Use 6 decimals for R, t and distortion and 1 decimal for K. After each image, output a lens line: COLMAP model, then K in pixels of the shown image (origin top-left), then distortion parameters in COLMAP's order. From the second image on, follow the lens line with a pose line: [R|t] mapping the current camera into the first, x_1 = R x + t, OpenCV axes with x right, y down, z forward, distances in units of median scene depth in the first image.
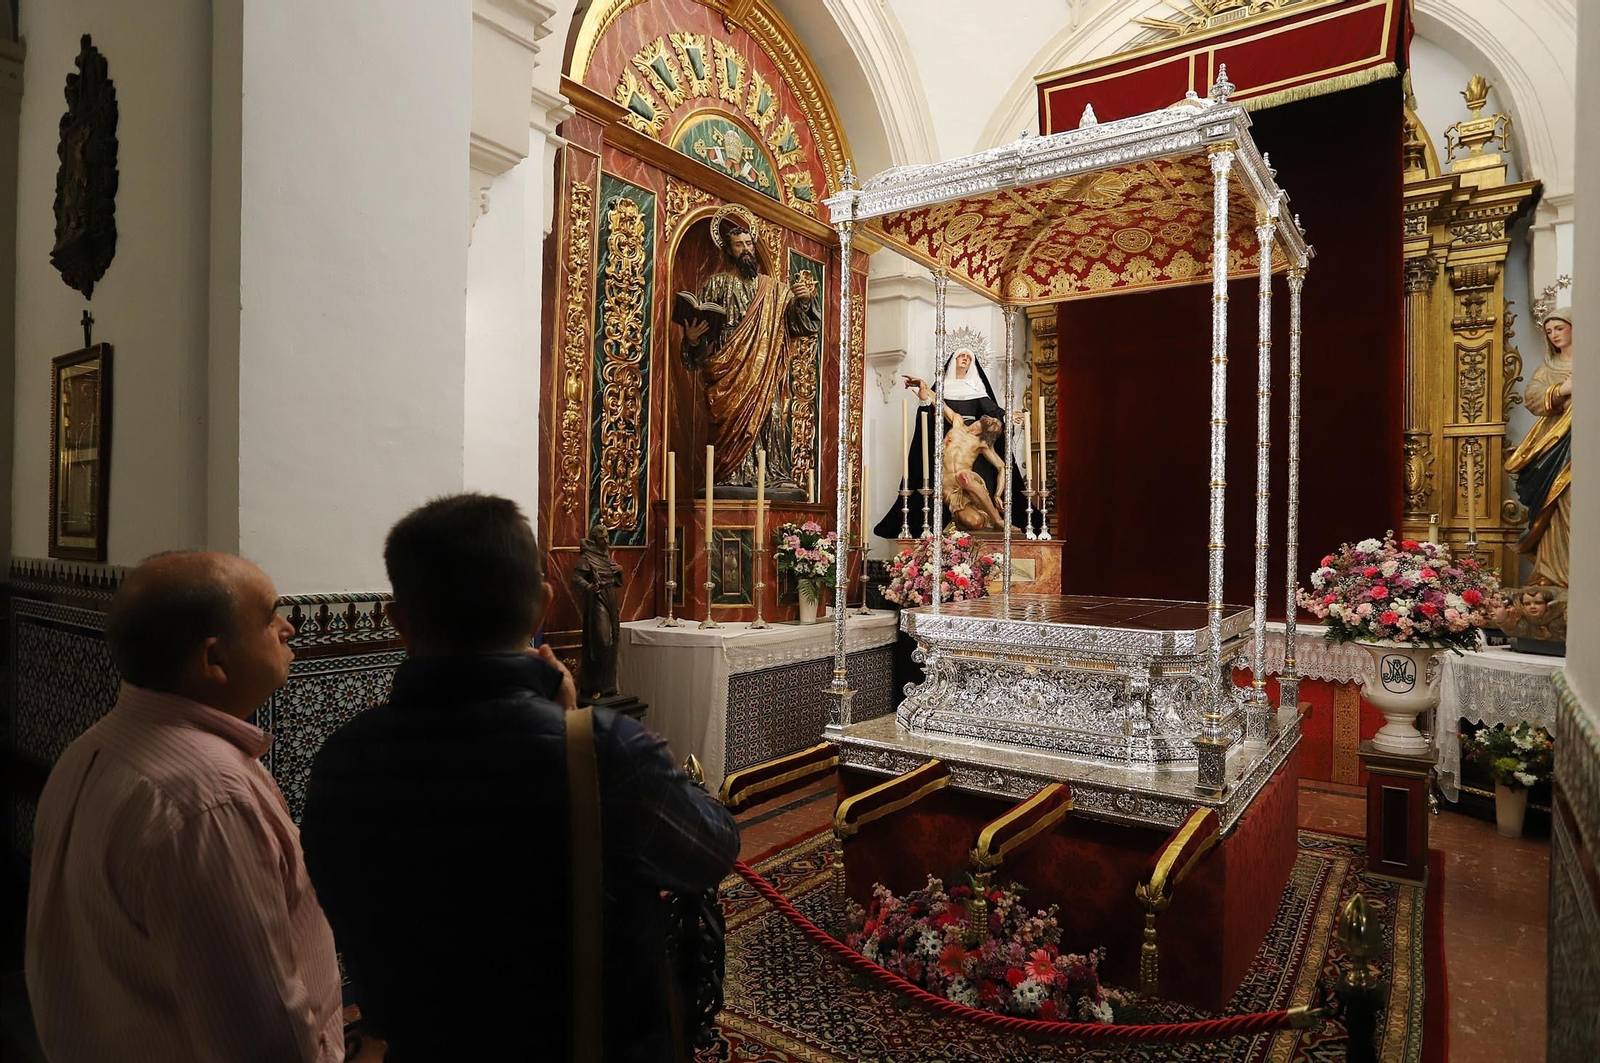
lens RADIAL K [[915.2, 0, 842.2], [0, 915.2, 578.6], [0, 0, 1]] dist [-0.058709, 0.038897]
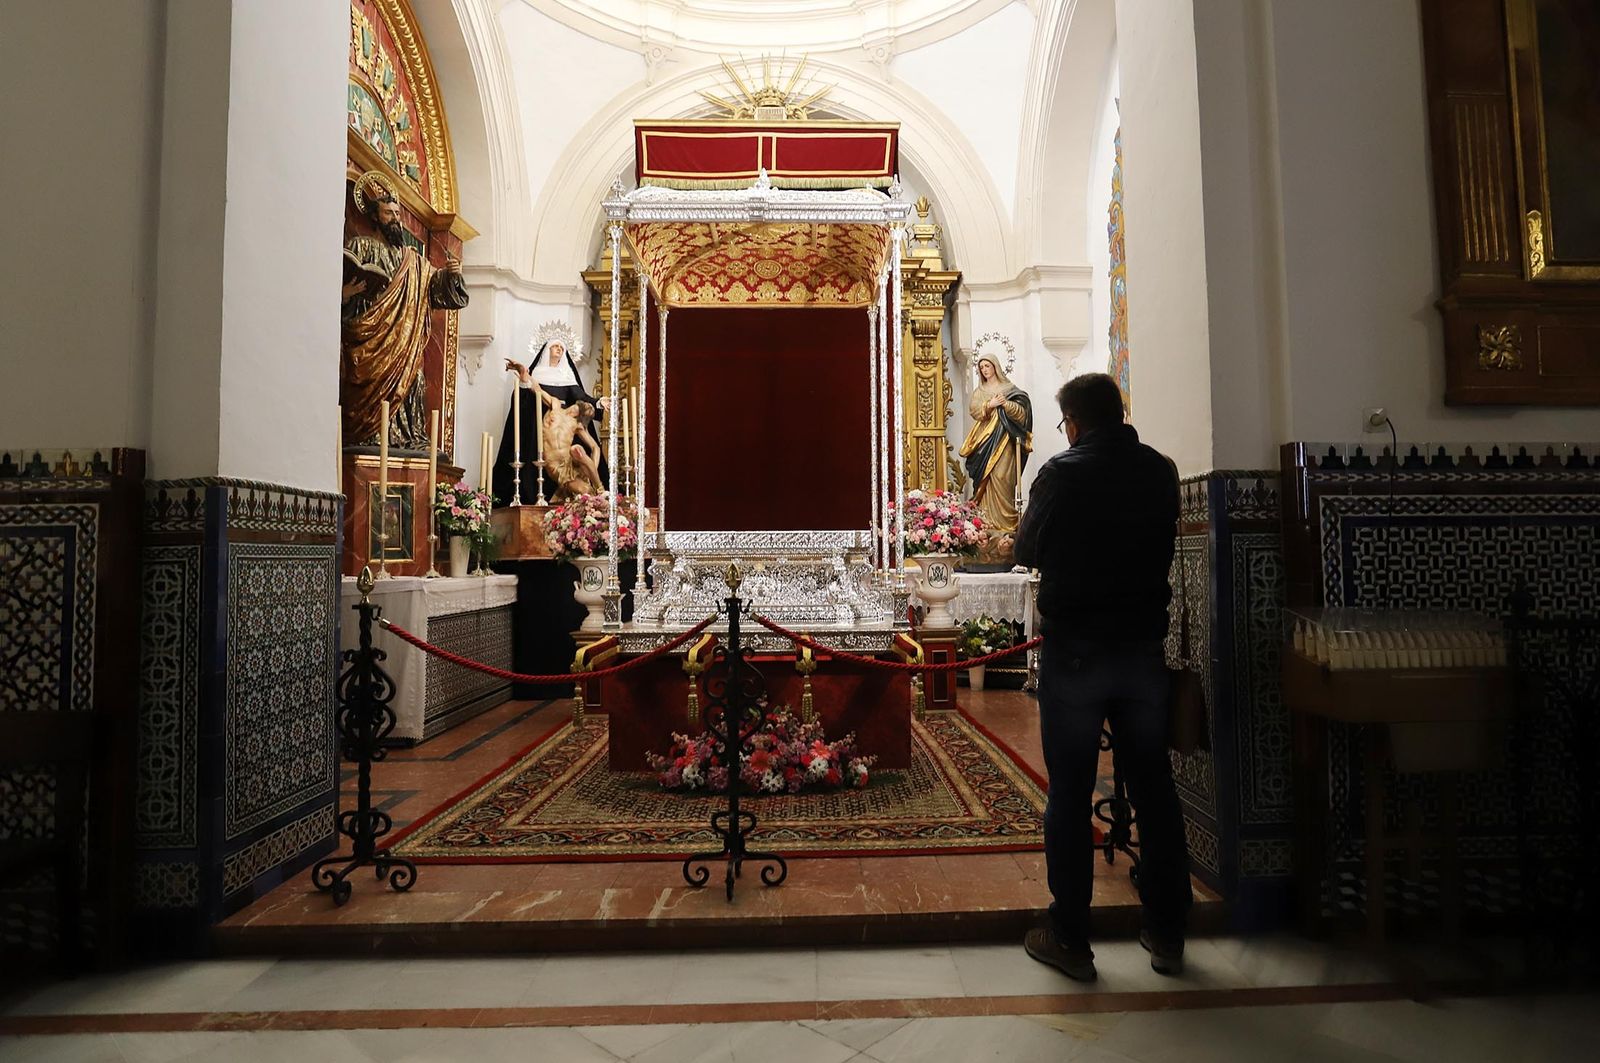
lens RADIAL K [[915.2, 0, 842.2], [0, 915.2, 578.6], [0, 0, 1]] dist [-0.058709, 0.038897]
pose [[0.804981, -0.034272, 0.592310, -0.324456], [0.048398, 0.998796, -0.007984, 0.084388], [-0.591323, 0.035094, 0.805671, -0.121213]]
